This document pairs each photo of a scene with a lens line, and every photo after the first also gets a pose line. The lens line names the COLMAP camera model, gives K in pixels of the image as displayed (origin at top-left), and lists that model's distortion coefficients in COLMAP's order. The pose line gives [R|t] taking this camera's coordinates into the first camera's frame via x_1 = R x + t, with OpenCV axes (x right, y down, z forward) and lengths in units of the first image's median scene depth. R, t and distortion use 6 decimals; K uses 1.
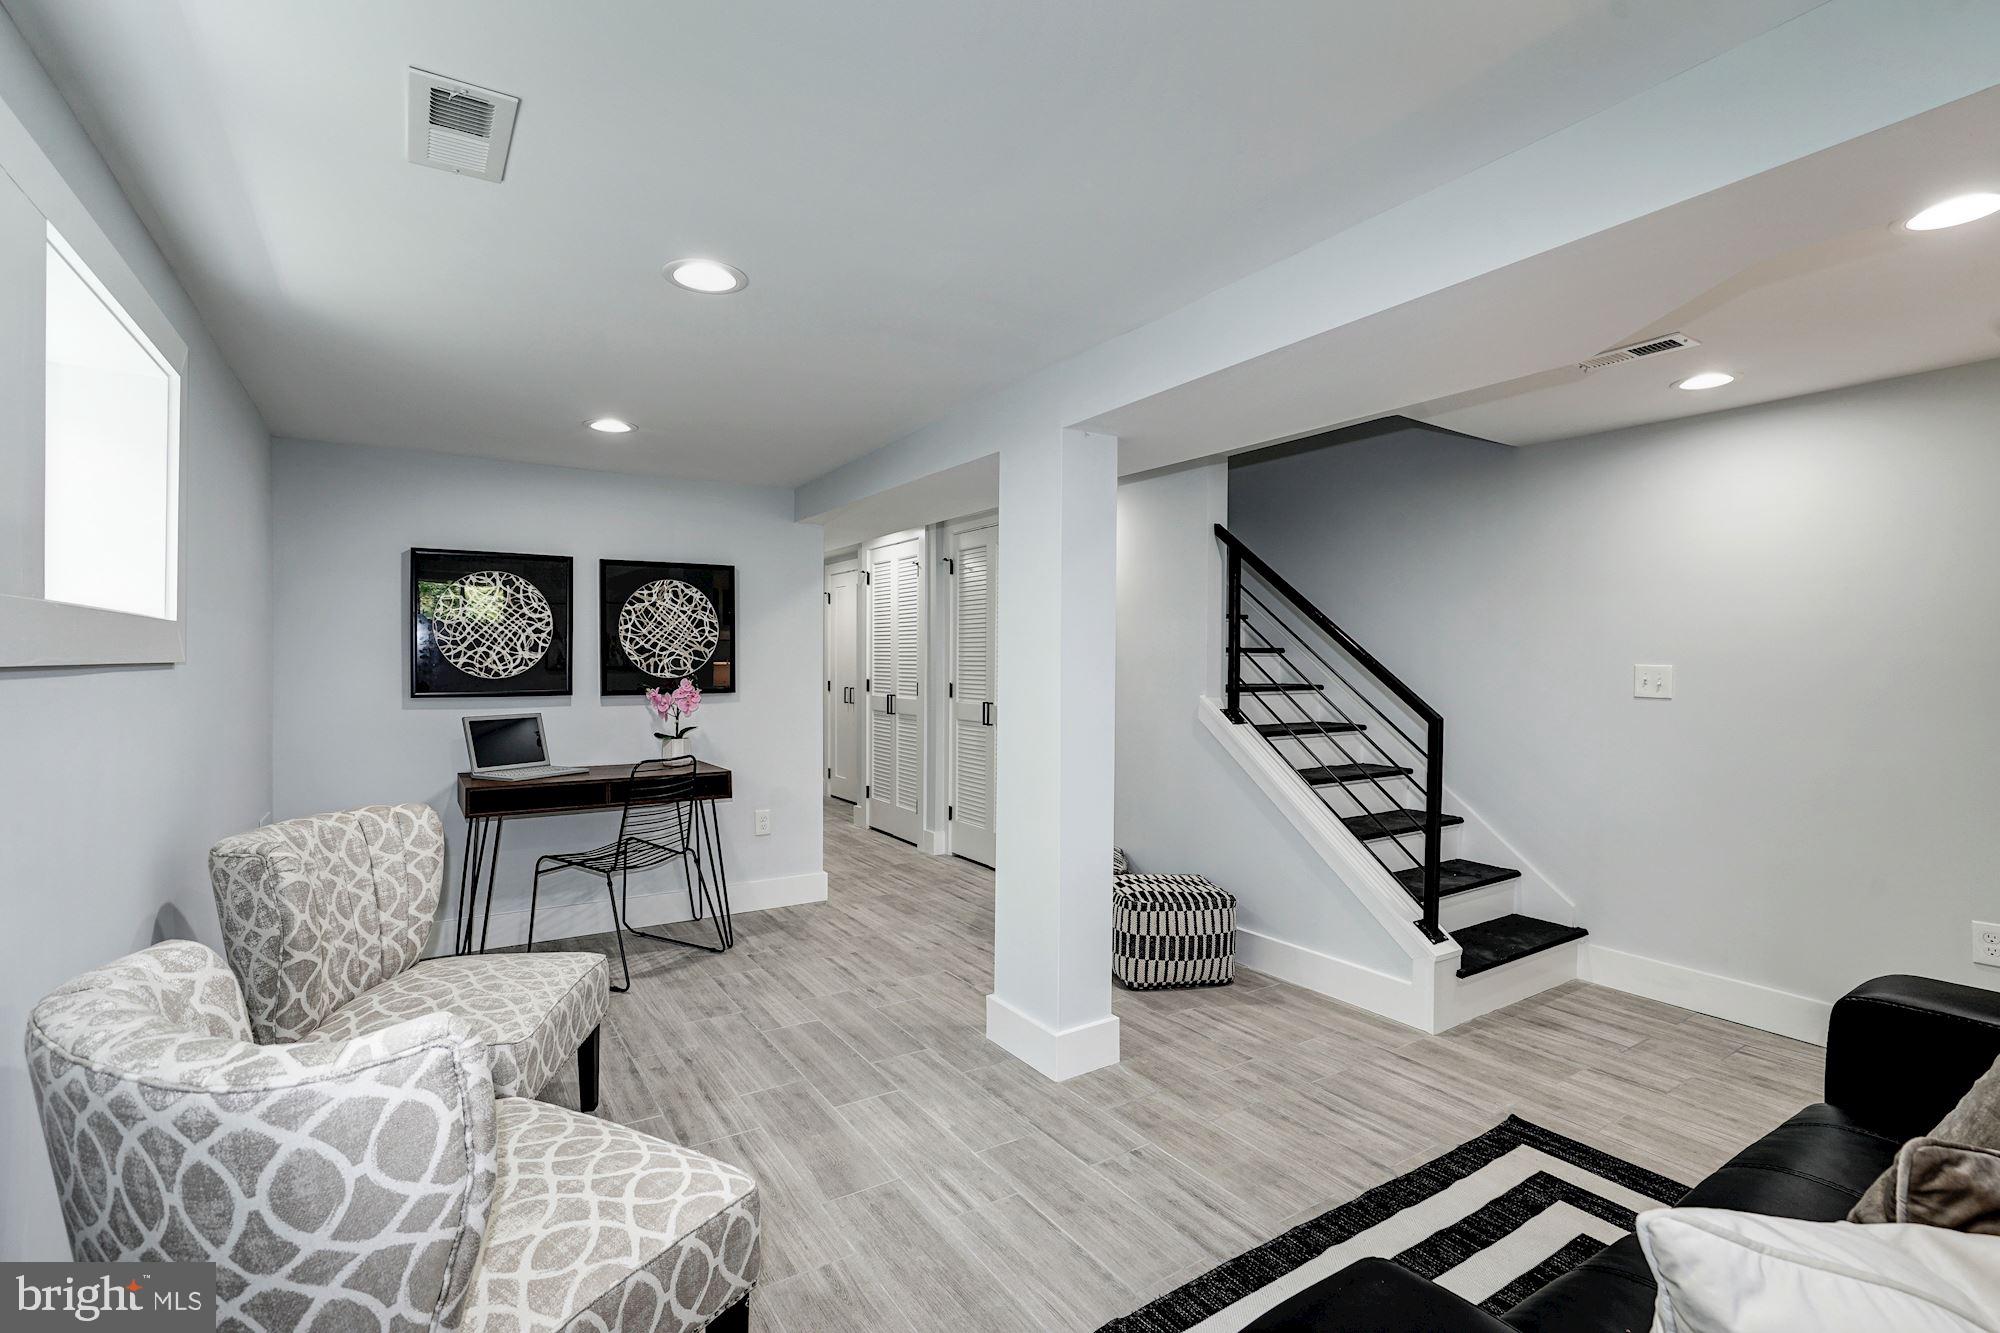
lens RADIAL K [[916.0, 0, 959.3], [0, 916.0, 702.1], [0, 0, 1]] dist [-0.027581, 0.015712]
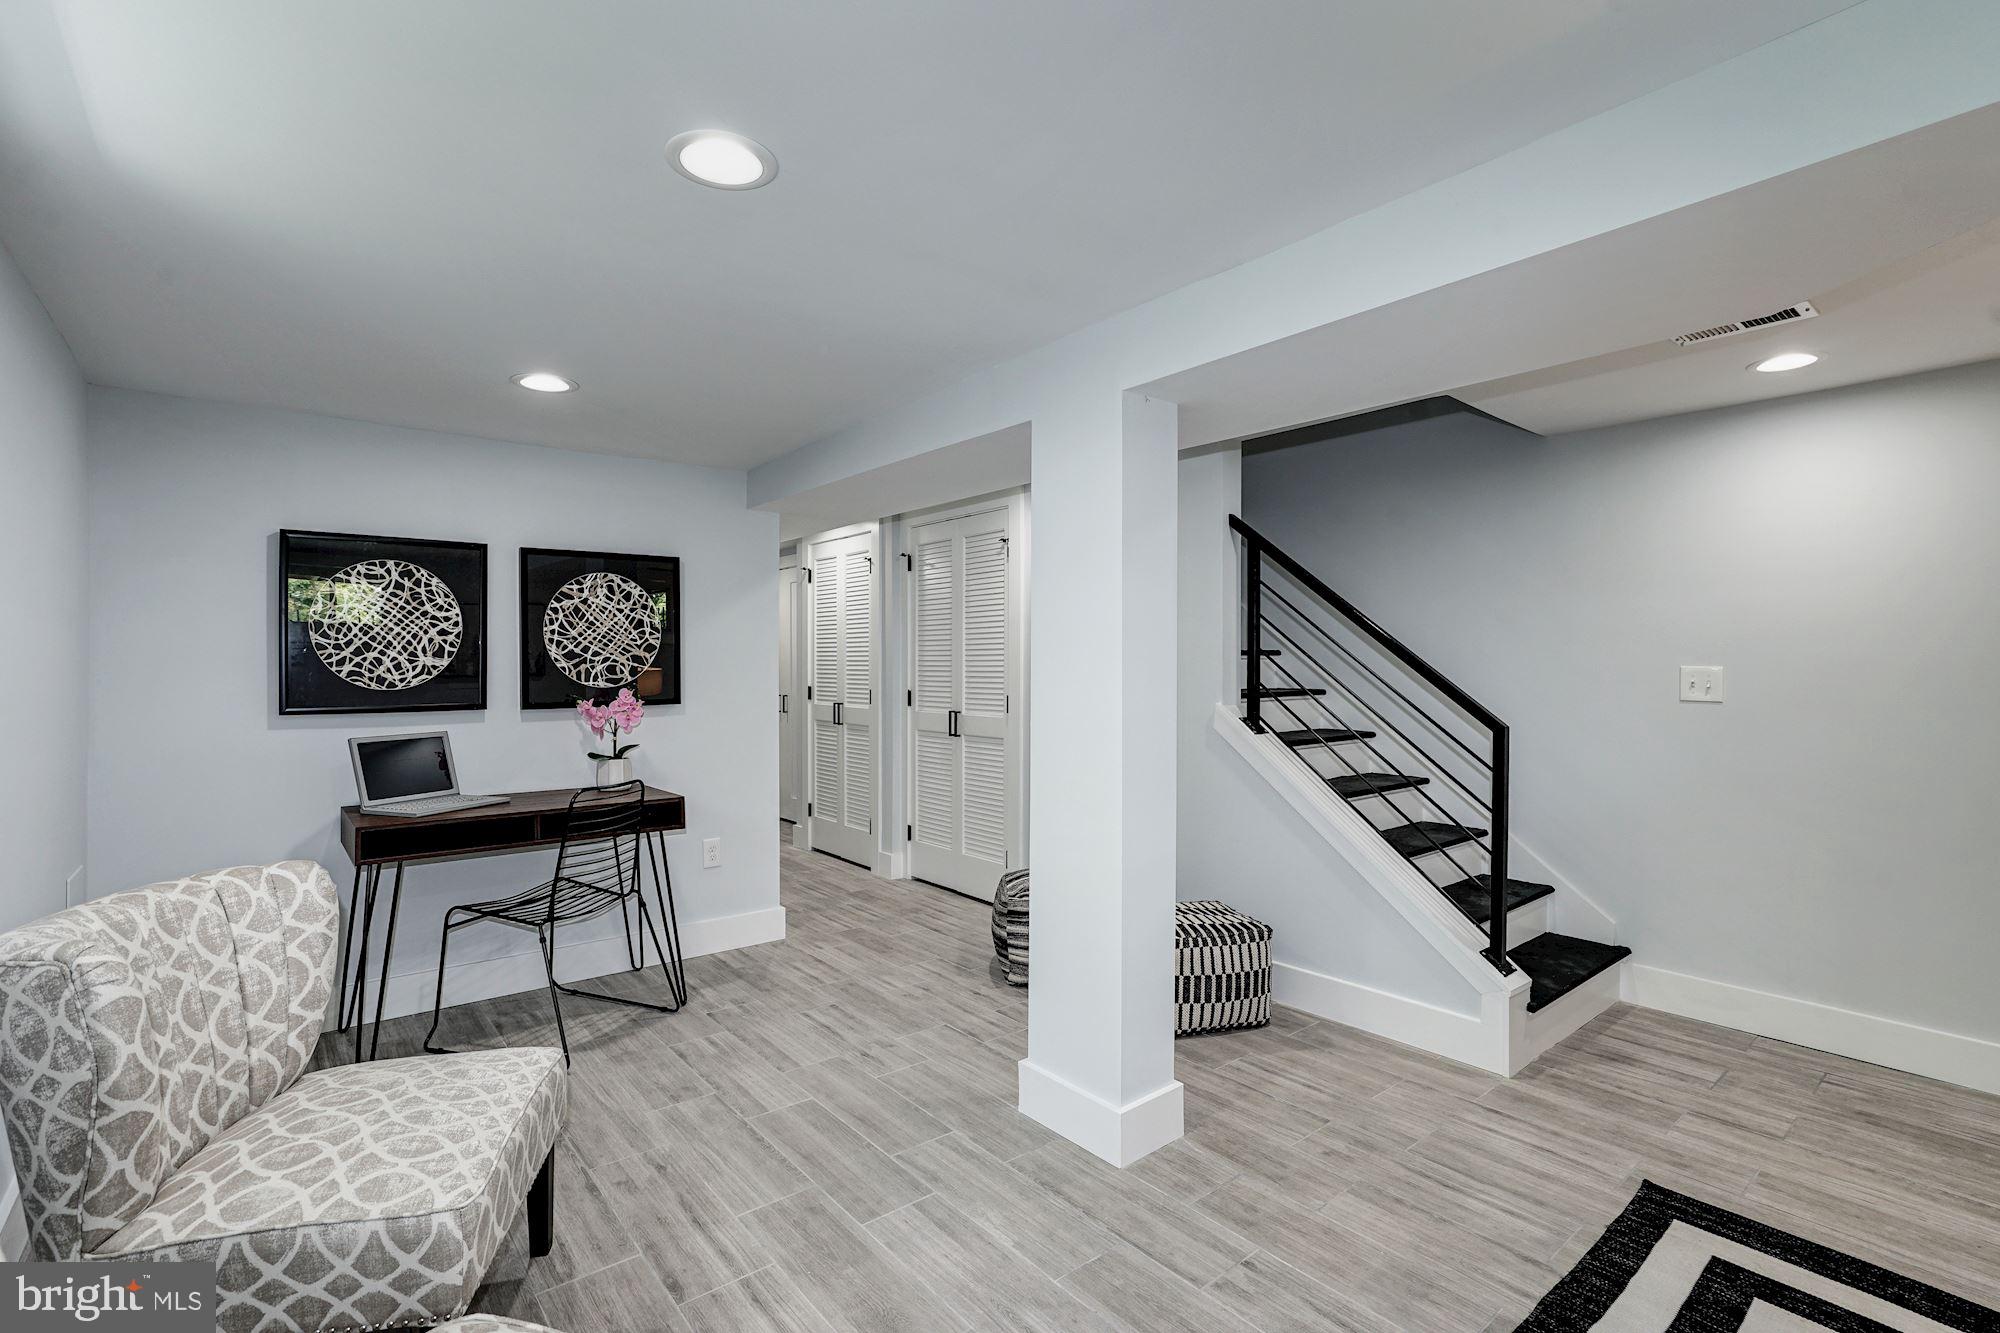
lens RADIAL K [[916.0, 0, 962.1], [0, 916.0, 690.7], [0, 0, 1]] dist [-0.027581, 0.015712]
pose [[0.993130, -0.008026, 0.116737, -0.115704], [0.010017, 0.999814, -0.016479, -0.008439], [-0.116583, 0.017536, 0.993026, 0.157917]]
